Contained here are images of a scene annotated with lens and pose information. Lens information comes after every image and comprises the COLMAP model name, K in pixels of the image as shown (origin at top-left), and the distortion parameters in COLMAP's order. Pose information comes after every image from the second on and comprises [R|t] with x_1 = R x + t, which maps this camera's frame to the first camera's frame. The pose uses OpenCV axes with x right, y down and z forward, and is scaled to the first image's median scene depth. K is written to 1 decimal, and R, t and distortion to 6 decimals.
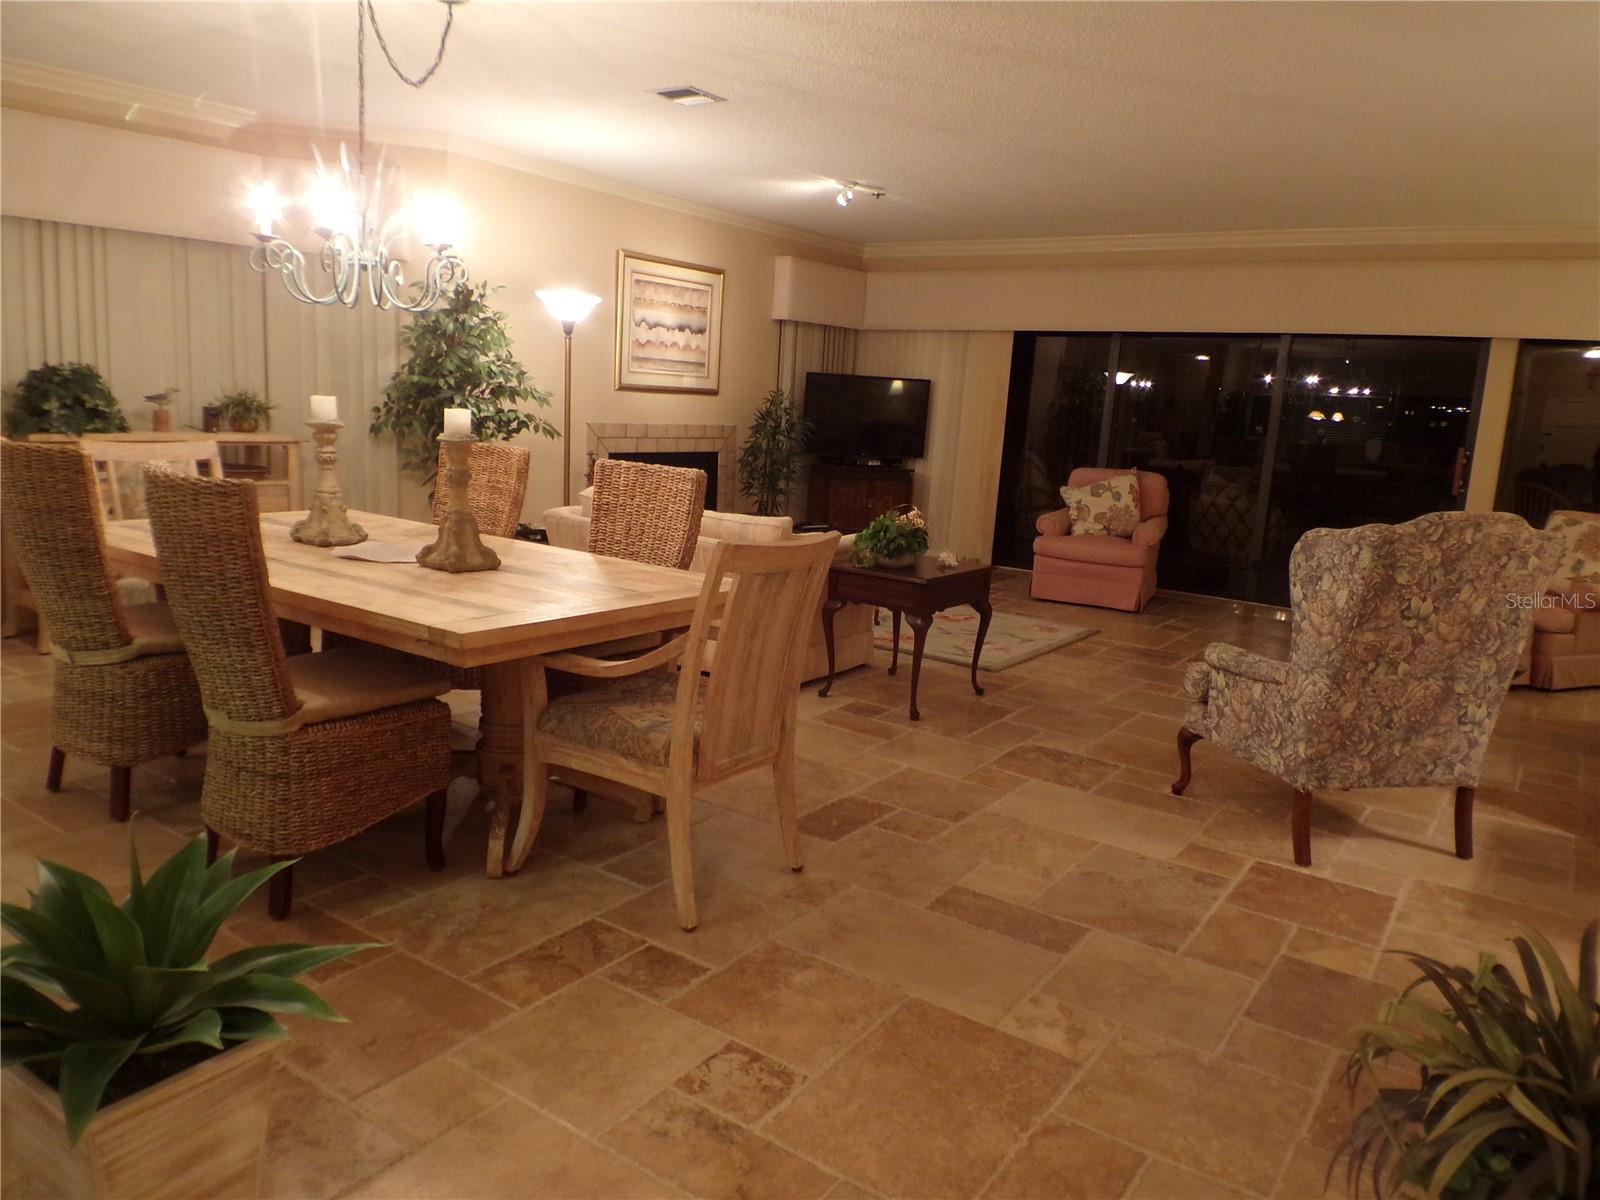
lens RADIAL K [[1116.4, 0, 804.8], [0, 1116.4, 600.8], [0, 0, 1]] dist [0.098577, -0.145300]
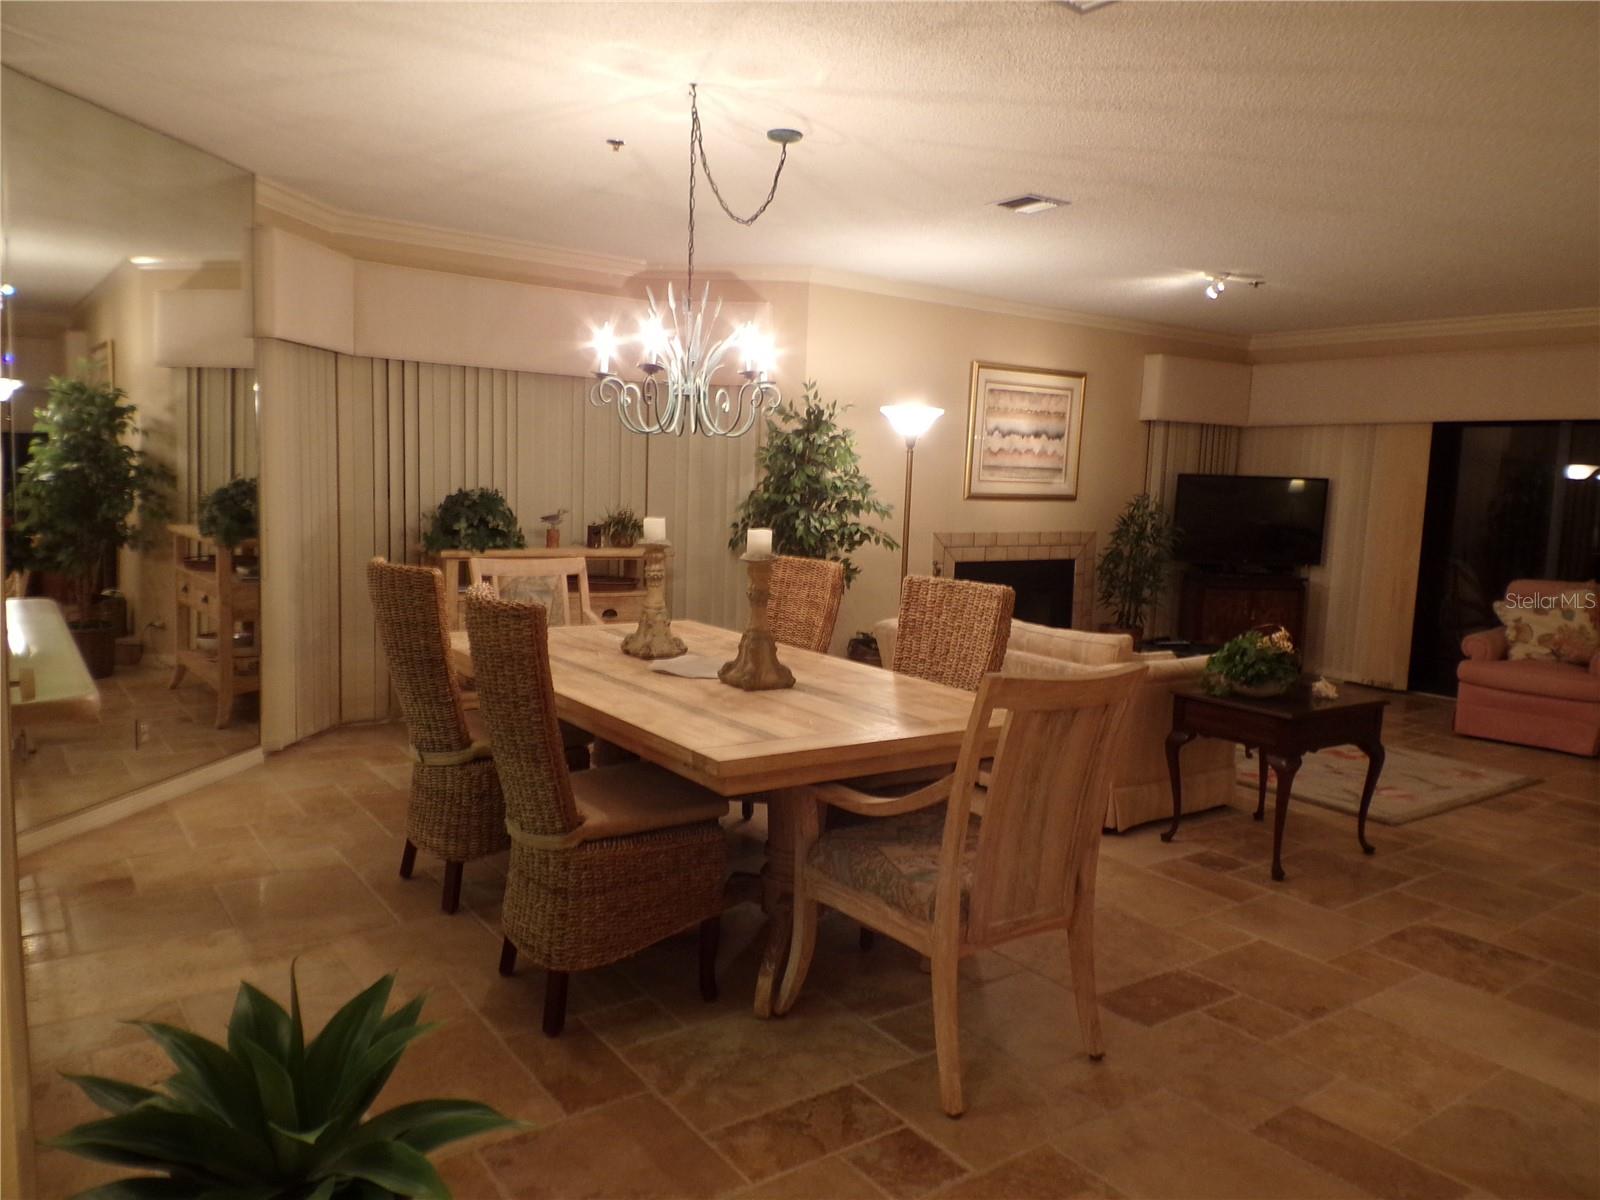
lens RADIAL K [[1116.4, 0, 803.4], [0, 1116.4, 602.3], [0, 0, 1]] dist [0.098577, -0.145300]
pose [[0.941672, 0.011627, -0.336331, 0.063644], [-0.041482, 0.995792, -0.081718, -0.023356], [0.333965, 0.090904, 0.938192, 0.075785]]
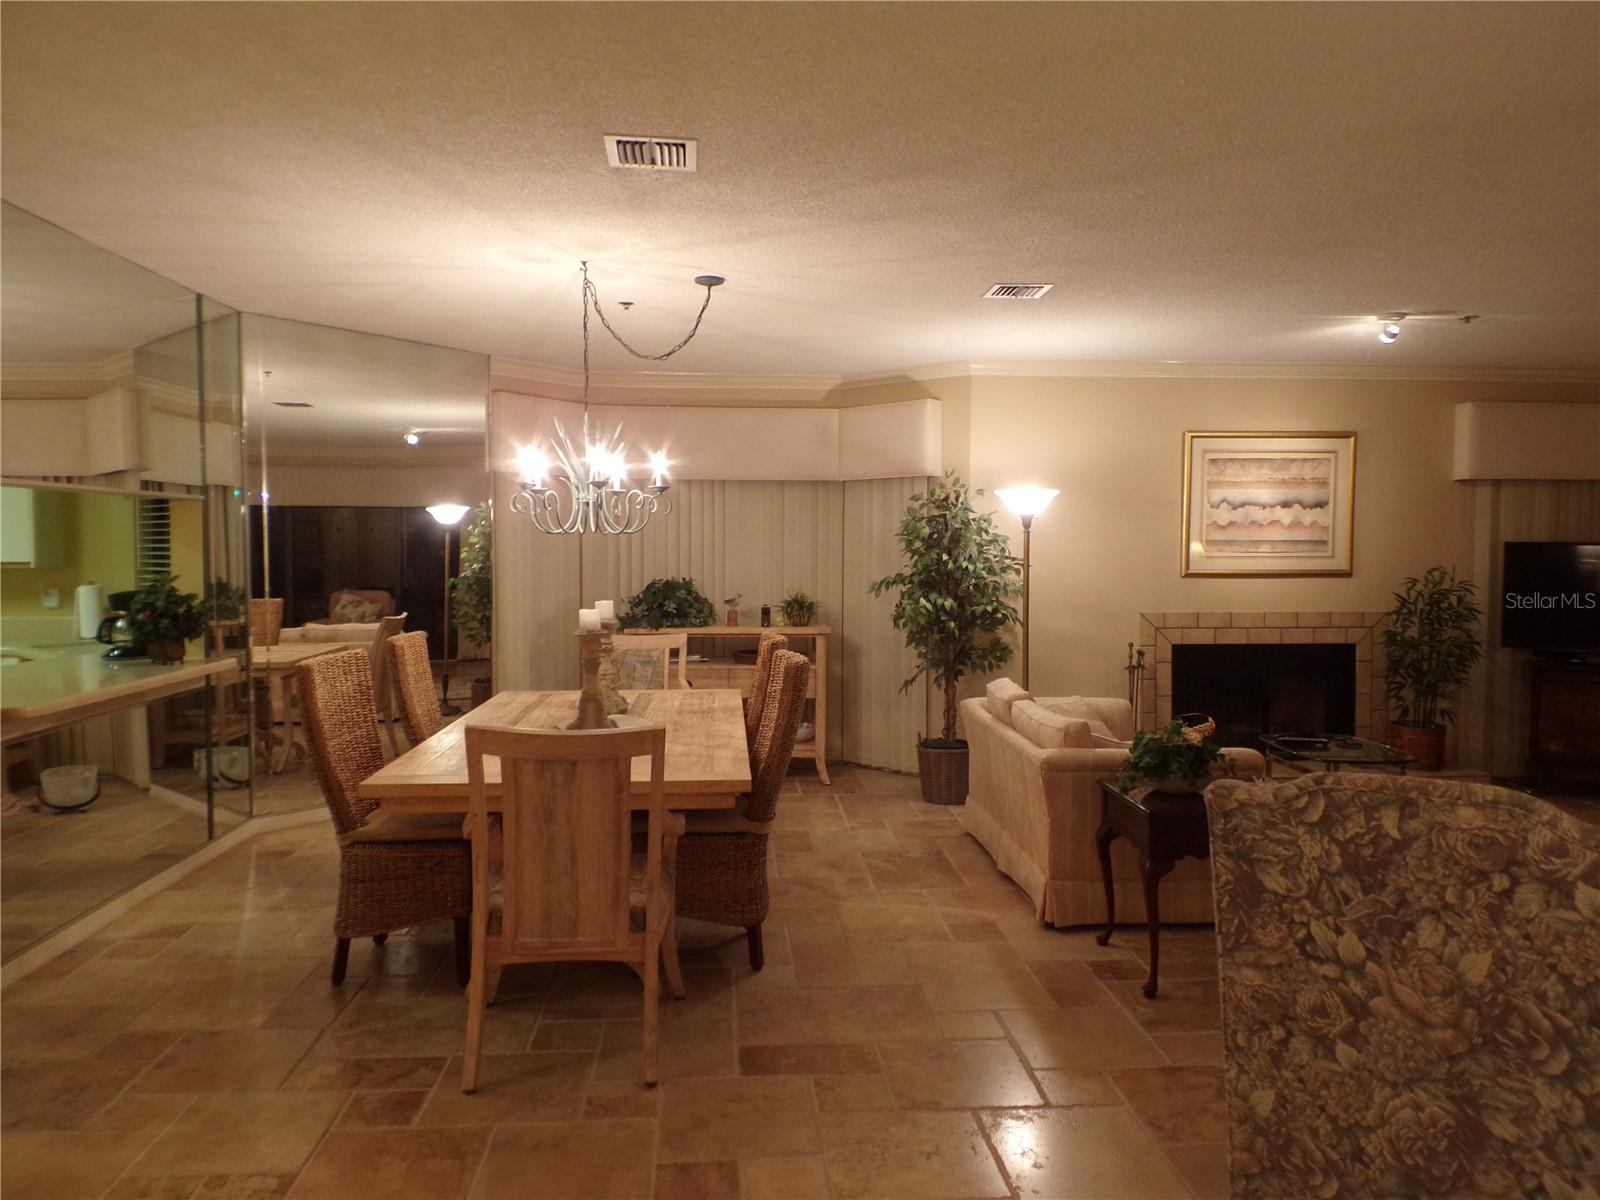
lens RADIAL K [[1116.4, 0, 801.5], [0, 1116.4, 595.1], [0, 0, 1]] dist [0.098577, -0.145300]
pose [[0.632327, -0.023798, -0.774336, 0.752139], [-0.108131, 0.987033, -0.118636, -0.063263], [0.767118, 0.158746, 0.621554, 0.397196]]
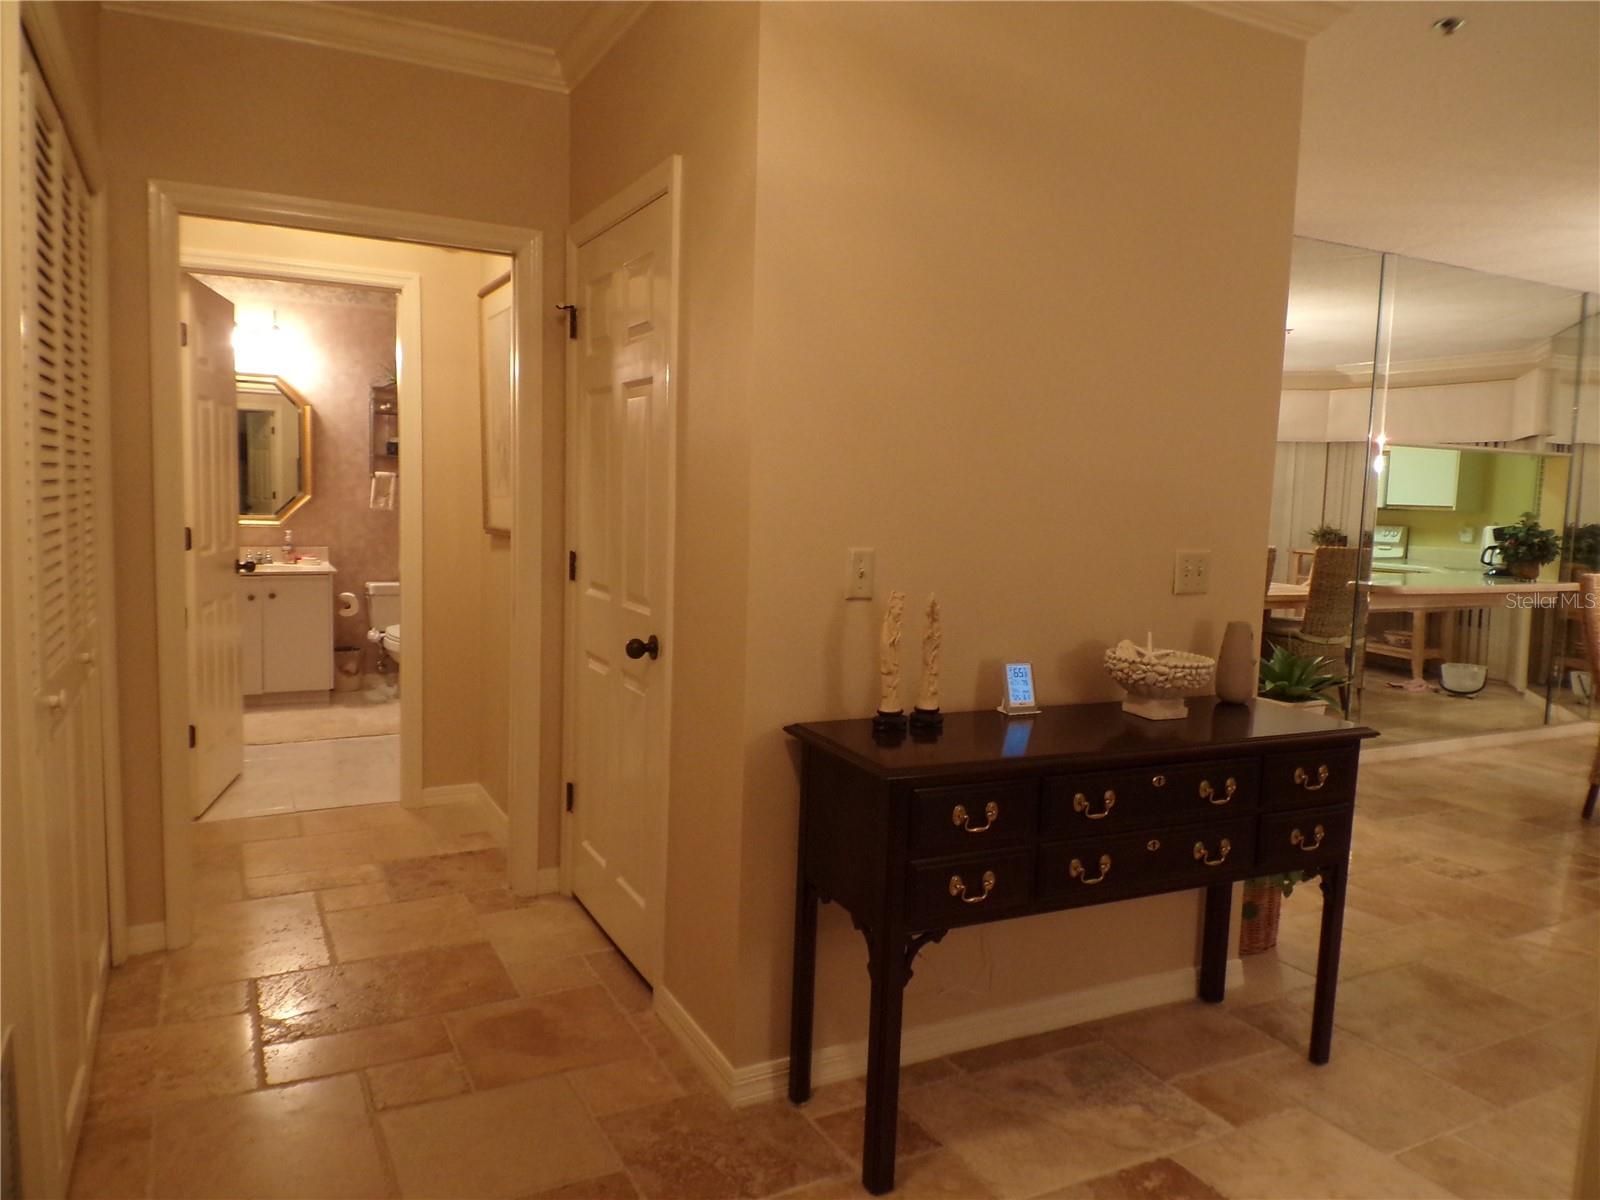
lens RADIAL K [[1116.4, 0, 804.1], [0, 1116.4, 602.6], [0, 0, 1]] dist [0.098577, -0.145300]
pose [[-0.463335, 0.014402, -0.886066, 1.340042], [-0.221640, 0.966207, 0.131603, -0.011931], [0.858019, 0.257364, -0.444486, 0.504542]]
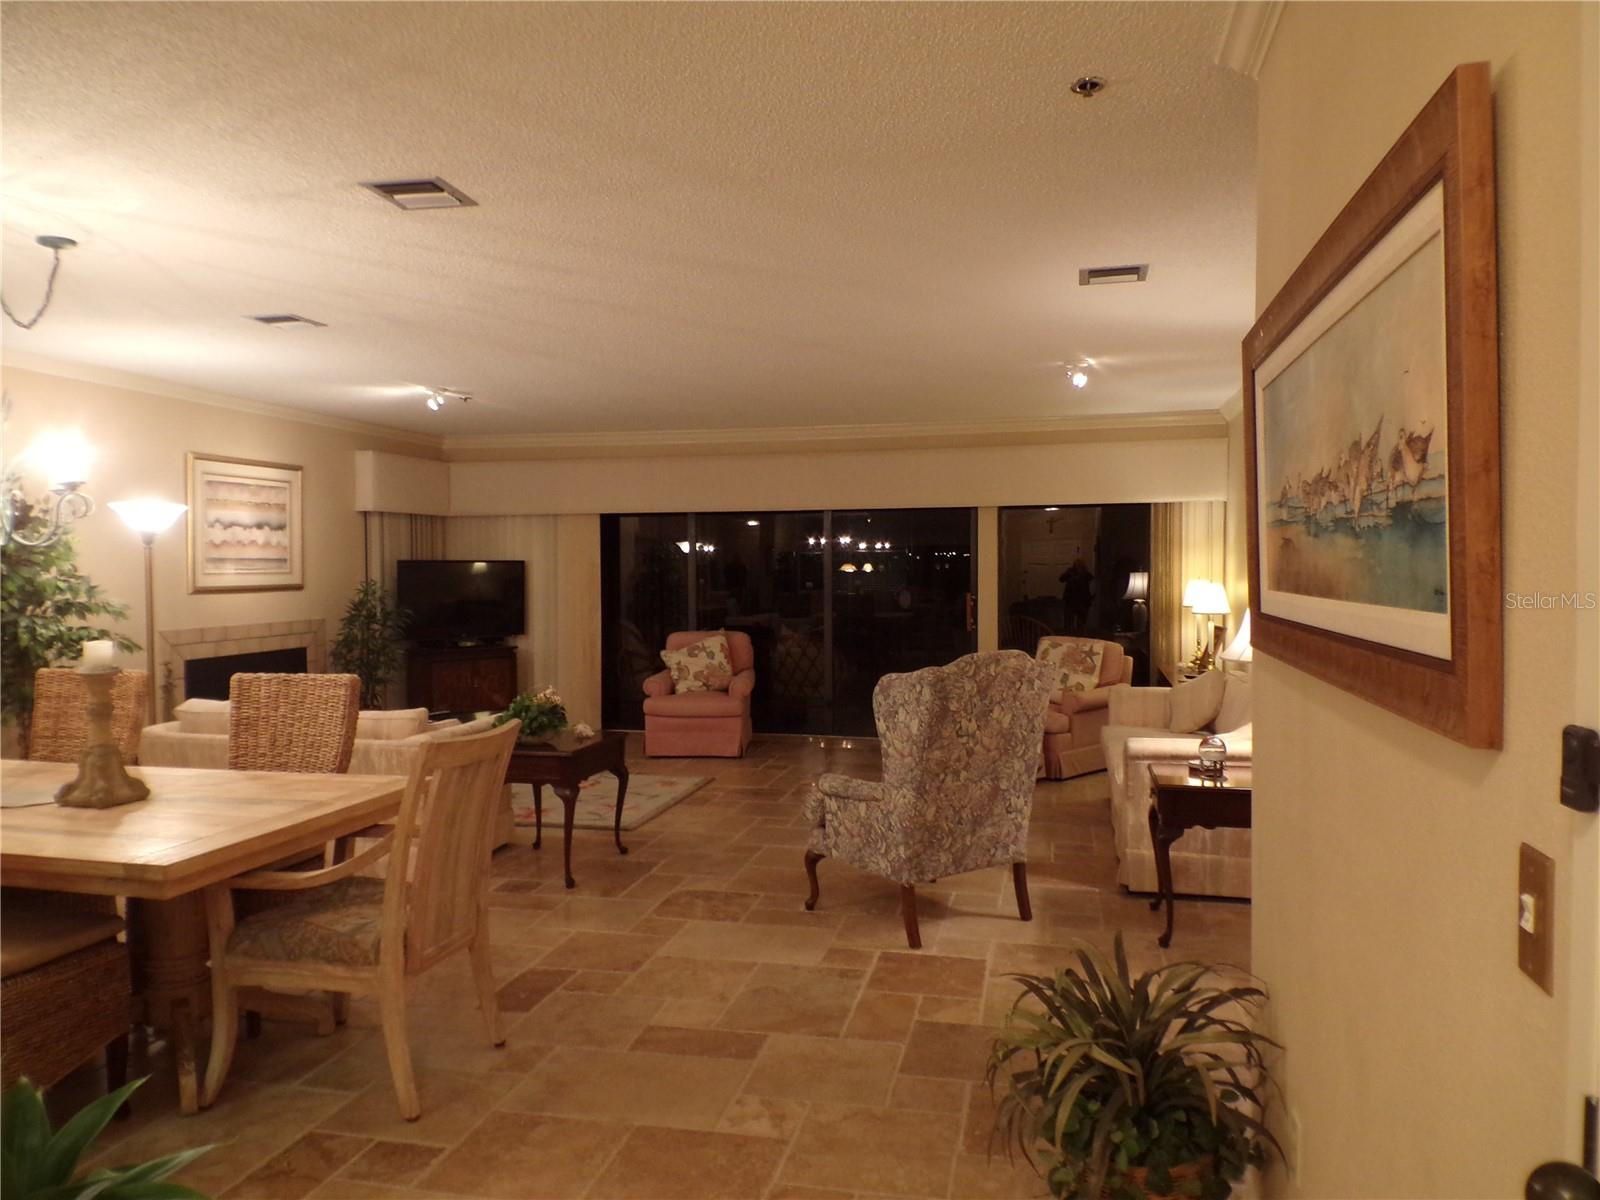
lens RADIAL K [[1116.4, 0, 807.3], [0, 1116.4, 597.3], [0, 0, 1]] dist [0.098577, -0.145300]
pose [[0.924631, -0.073594, 0.373686, -0.097366], [0.127008, 0.984572, -0.120359, -0.008934], [-0.359063, 0.158748, 0.919713, -0.140062]]
